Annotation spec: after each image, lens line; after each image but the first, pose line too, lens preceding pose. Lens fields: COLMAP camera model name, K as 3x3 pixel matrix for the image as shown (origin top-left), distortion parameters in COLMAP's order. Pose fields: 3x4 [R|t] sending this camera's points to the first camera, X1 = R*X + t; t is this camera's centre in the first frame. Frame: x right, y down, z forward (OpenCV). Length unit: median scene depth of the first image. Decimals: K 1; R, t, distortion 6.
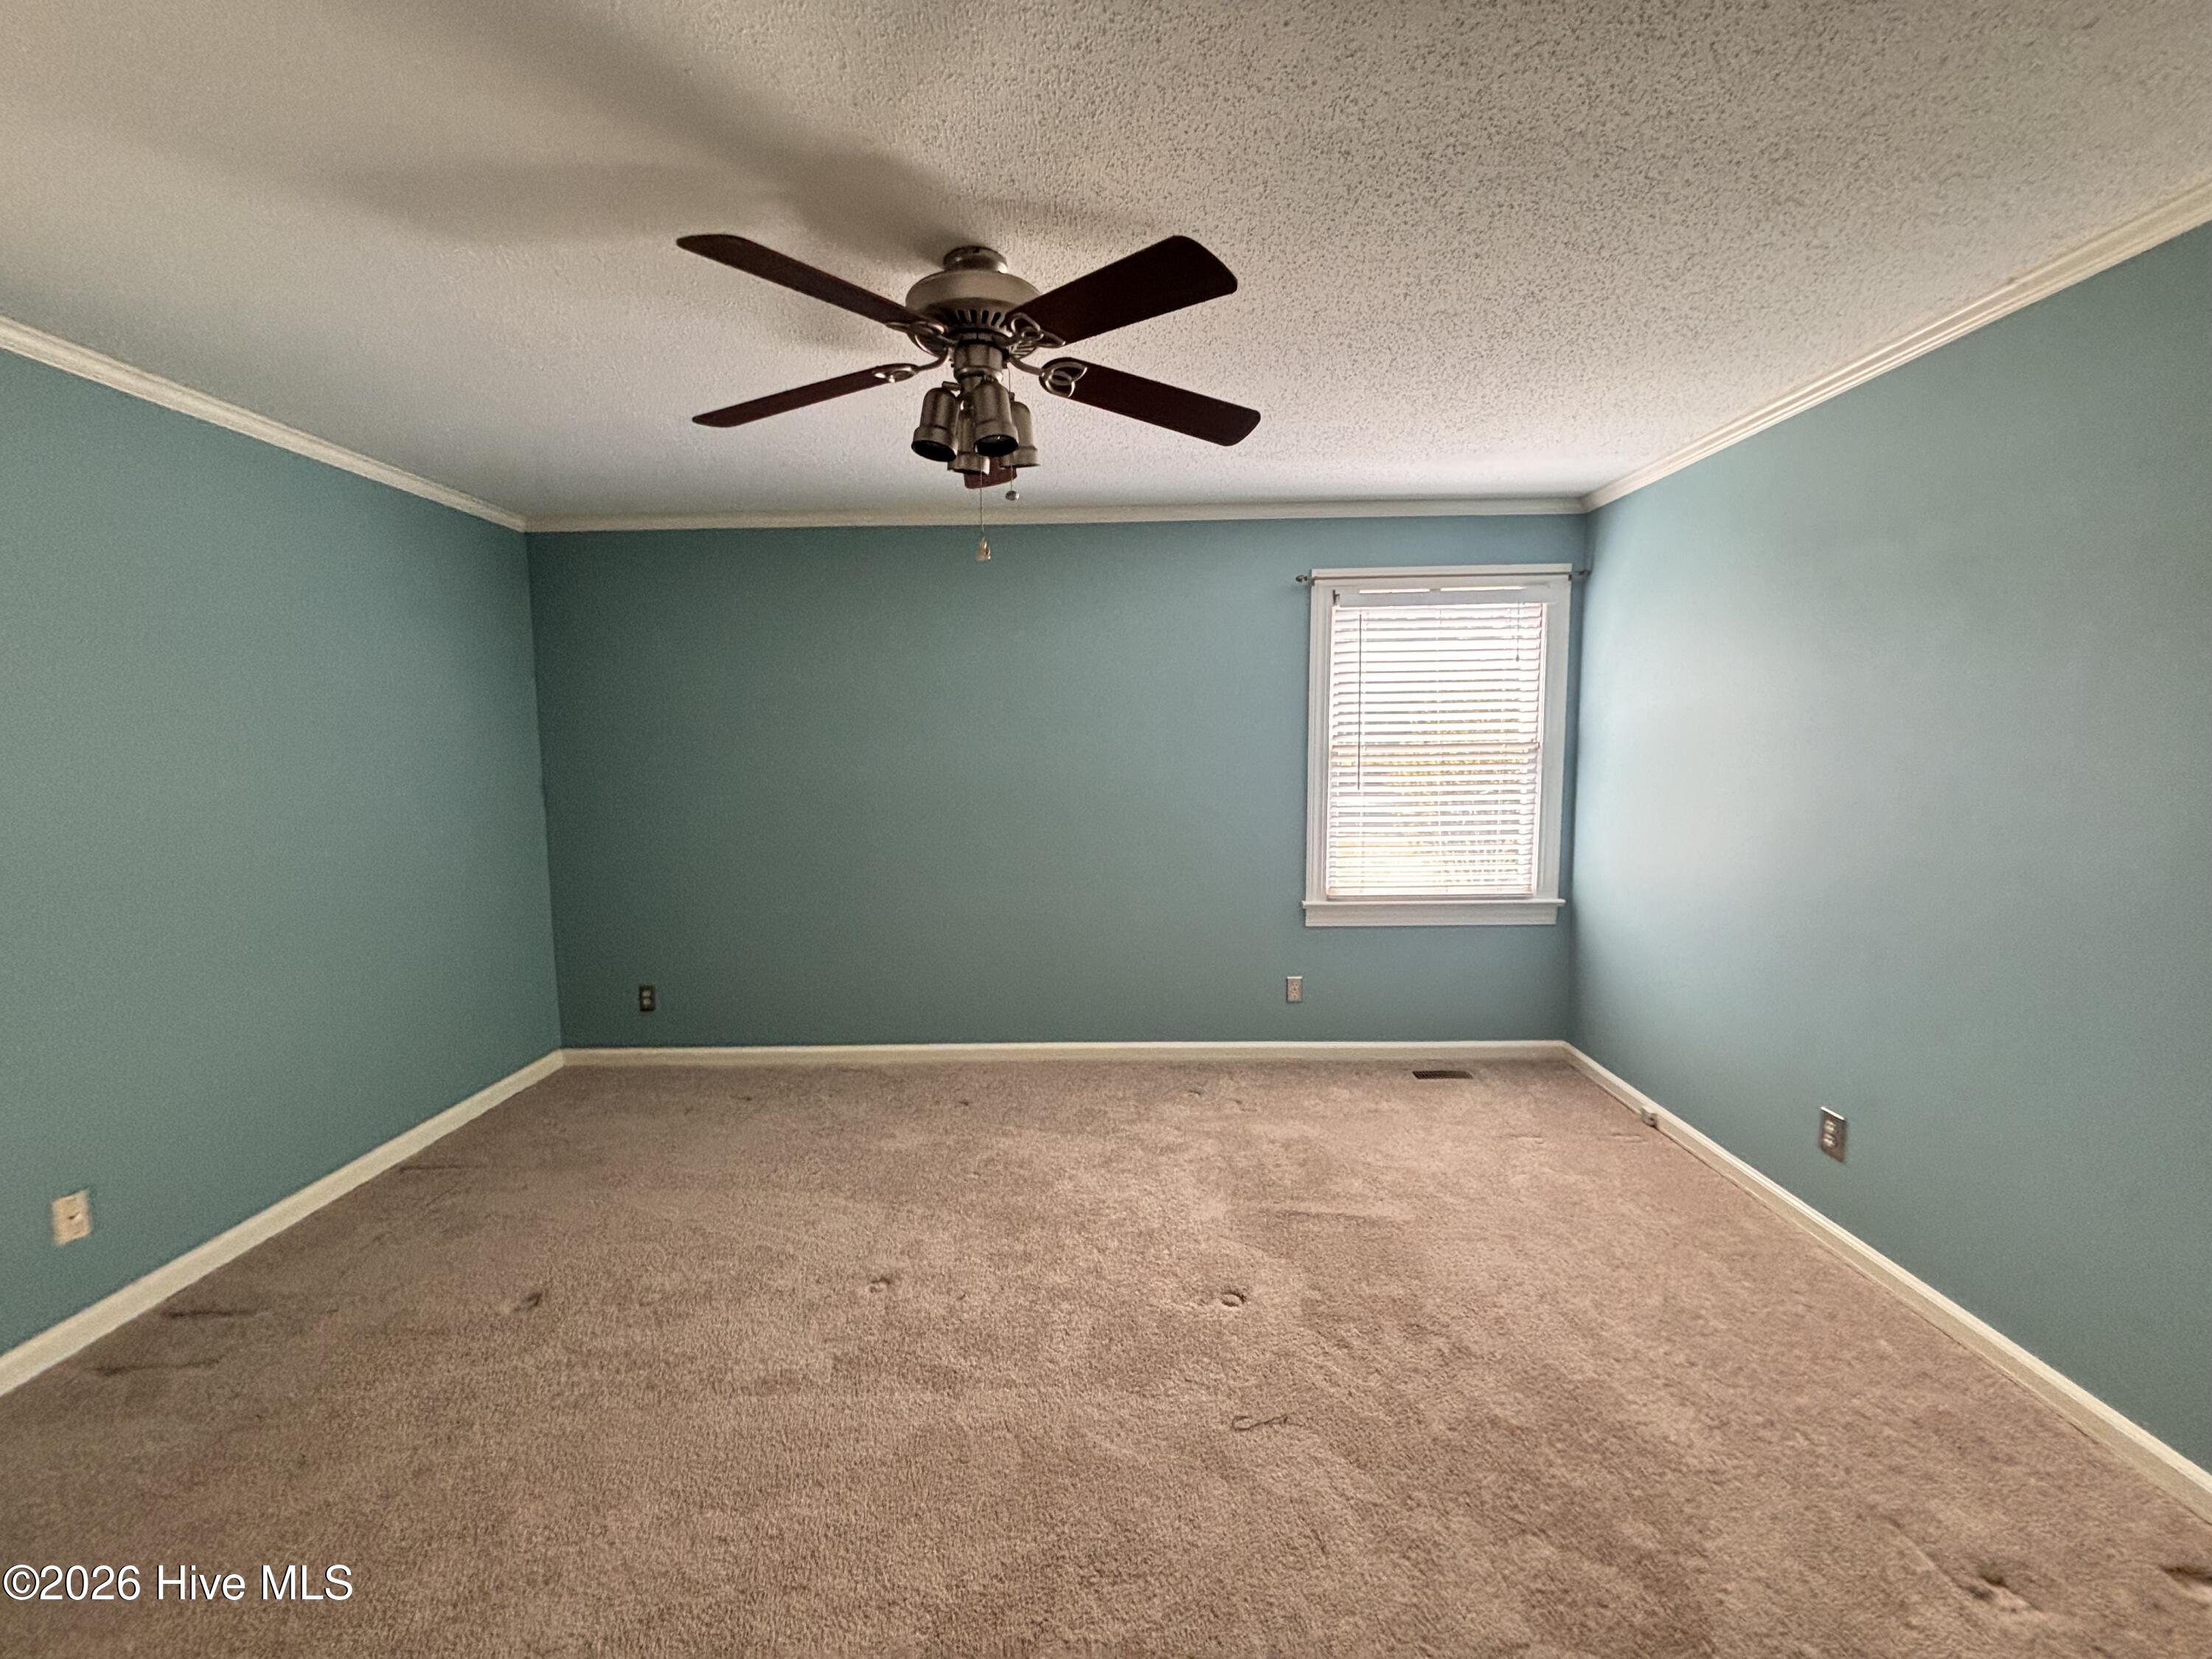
lens RADIAL K [[891.1, 0, 1102.4], [0, 891.1, 824.6], [0, 0, 1]] dist [0.005475, -0.001210]
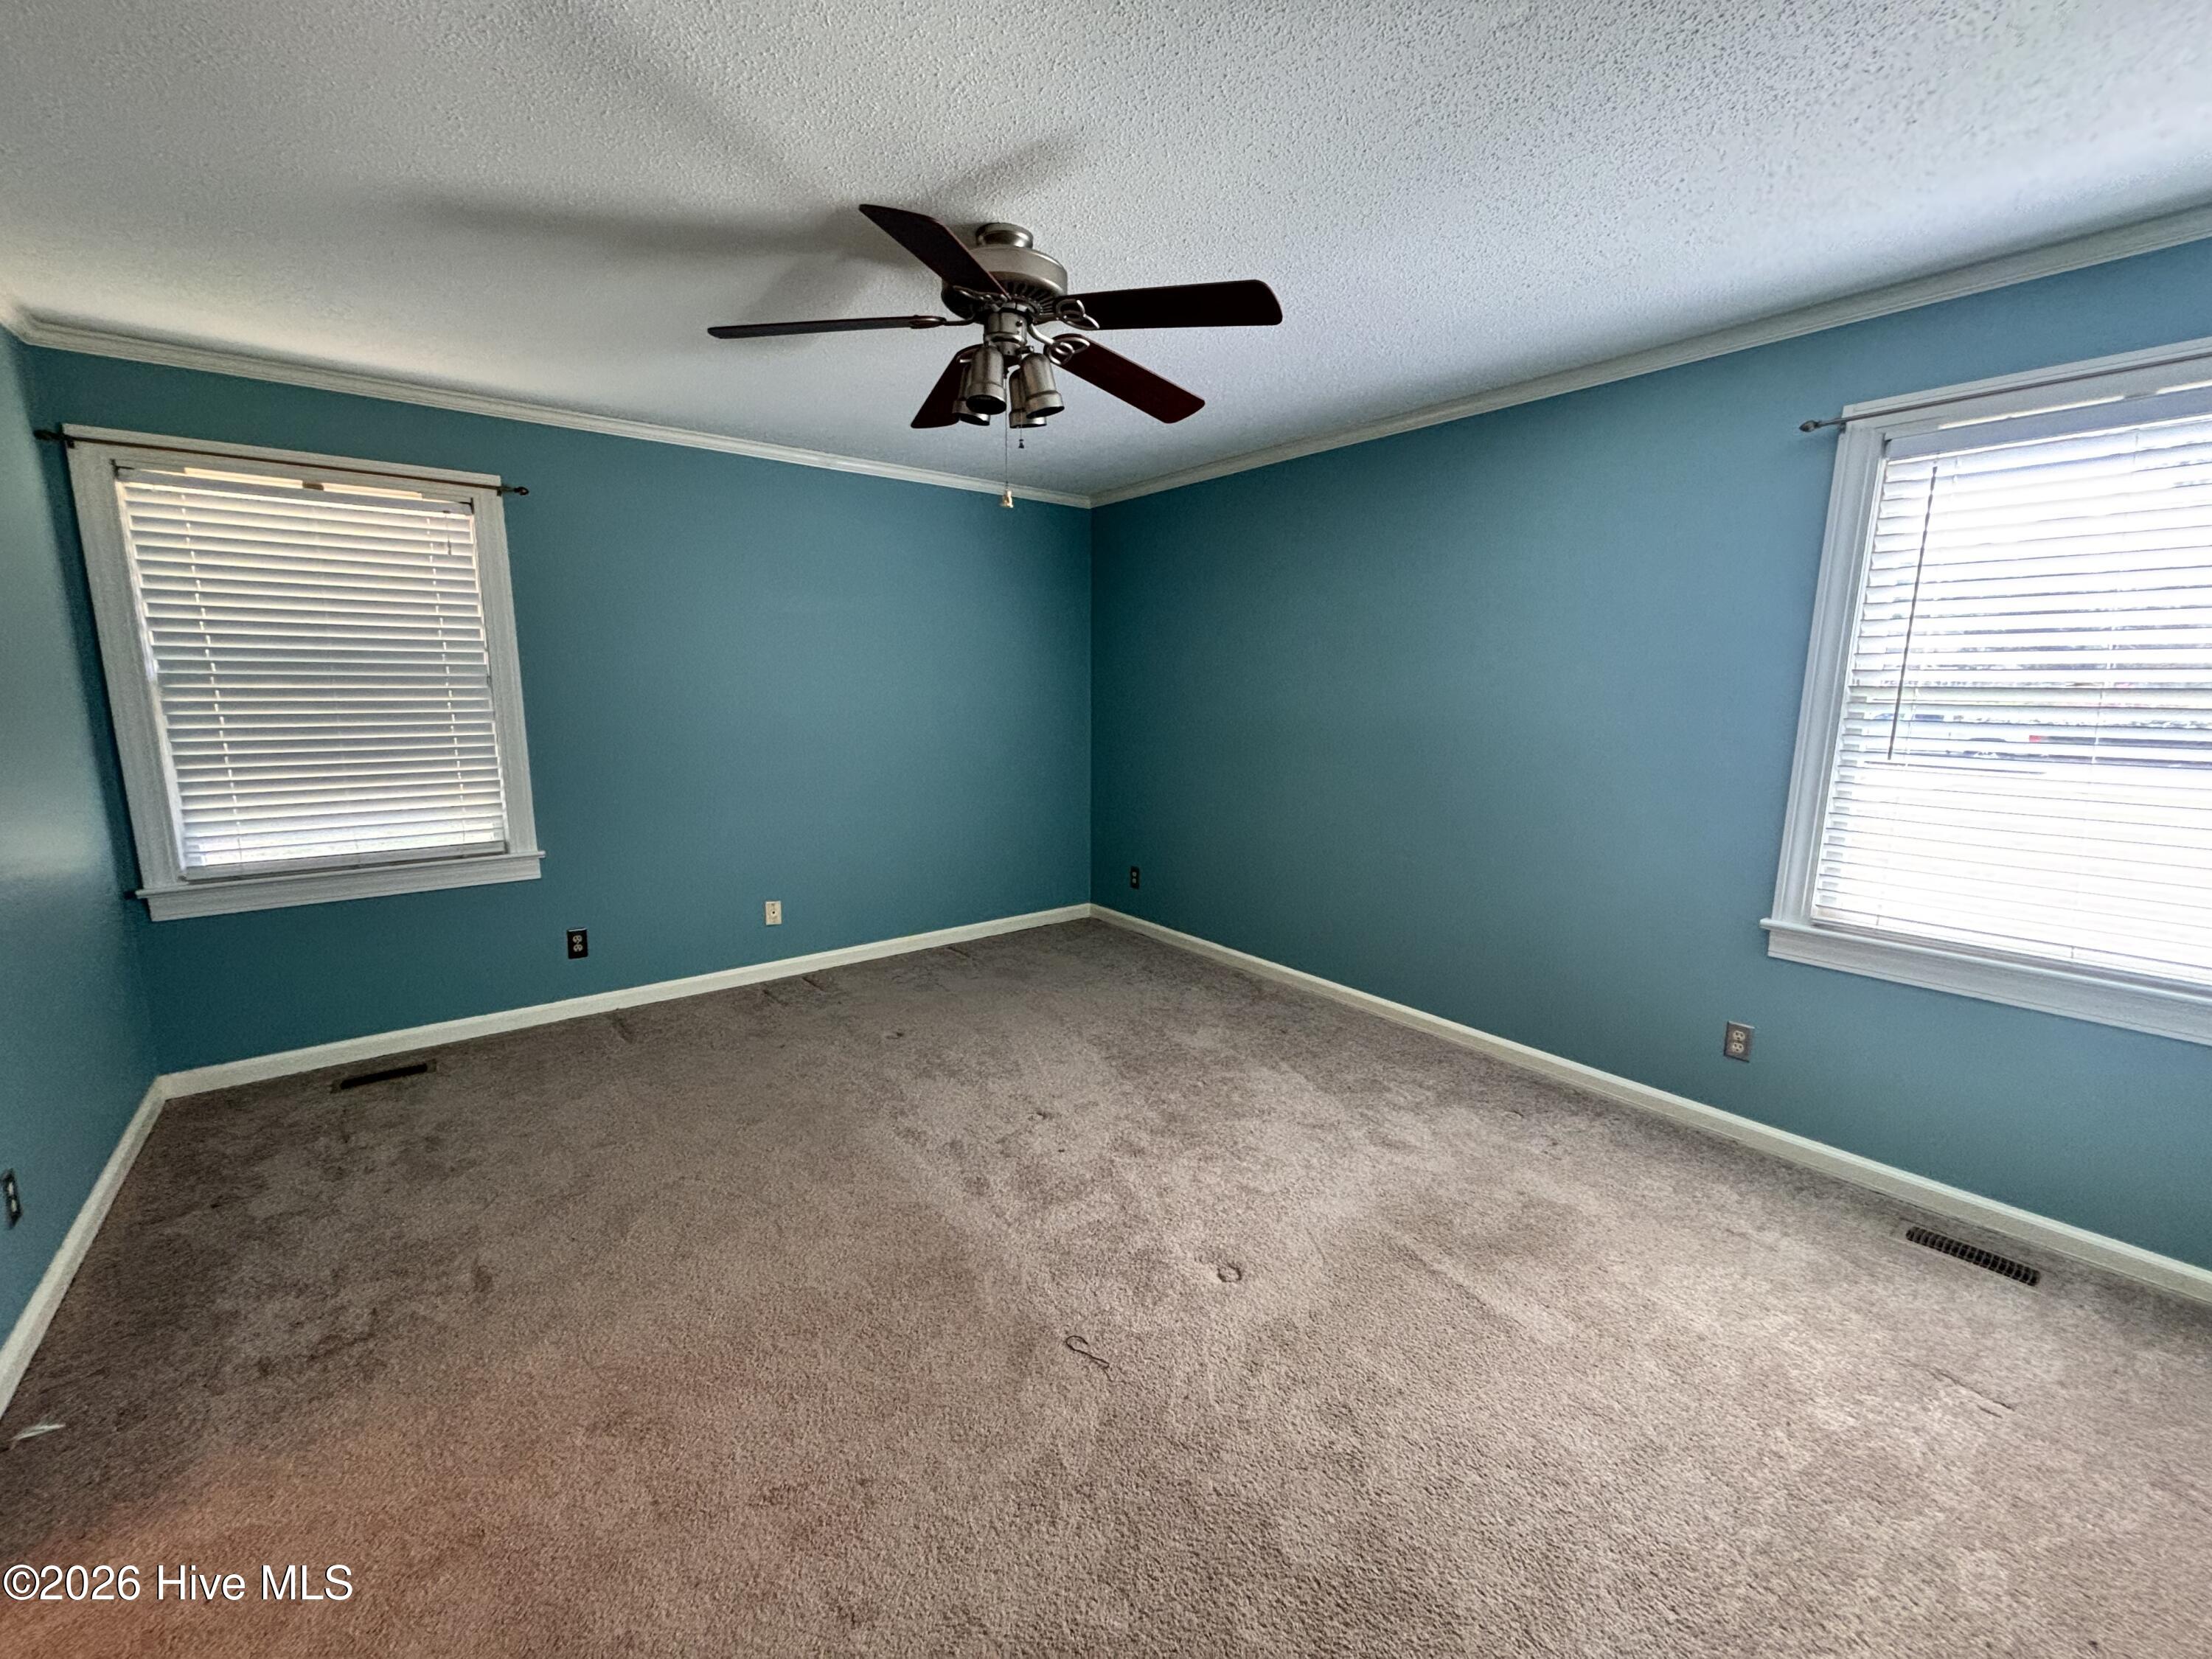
lens RADIAL K [[891.1, 0, 1103.7], [0, 891.1, 822.5], [0, 0, 1]] dist [0.005475, -0.001210]
pose [[0.628522, 0.139978, -0.765092, 0.494791], [-0.086318, 0.990149, 0.110243, -0.020038], [0.772987, -0.003249, 0.634413, 0.213443]]
